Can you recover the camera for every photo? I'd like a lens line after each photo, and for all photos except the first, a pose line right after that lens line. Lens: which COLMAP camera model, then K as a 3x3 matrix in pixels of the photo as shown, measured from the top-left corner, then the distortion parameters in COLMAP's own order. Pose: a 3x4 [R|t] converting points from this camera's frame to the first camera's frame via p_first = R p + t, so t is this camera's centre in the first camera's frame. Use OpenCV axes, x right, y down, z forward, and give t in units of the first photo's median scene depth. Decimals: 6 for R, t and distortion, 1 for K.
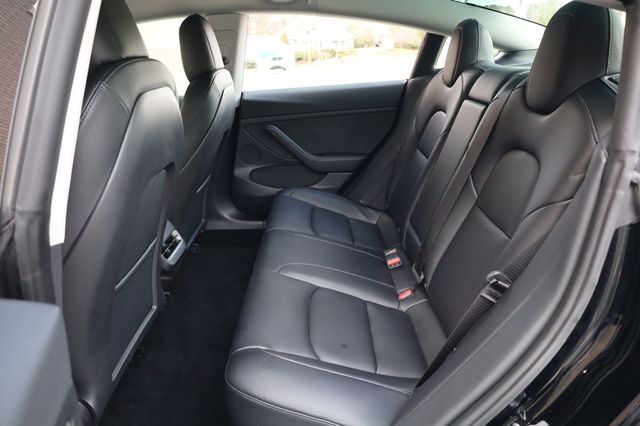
lens RADIAL K [[451.5, 0, 366.4], [0, 451.5, 213.3], [0, 0, 1]] dist [-0.000804, 0.000131]
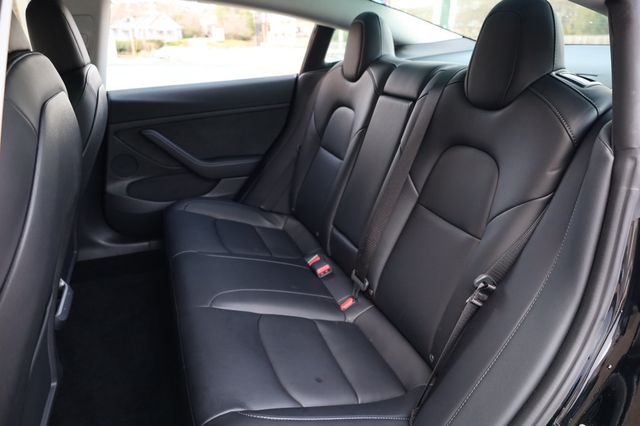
lens RADIAL K [[436.2, 0, 353.0], [0, 436.2, 210.3], [0, 0, 1]] dist [0.007059, 0.002017]
pose [[0.943545, -0.108591, 0.312938, -0.136538], [0.101905, 0.994080, 0.037695, -0.039540], [-0.315179, -0.003677, 0.949025, 0.104401]]
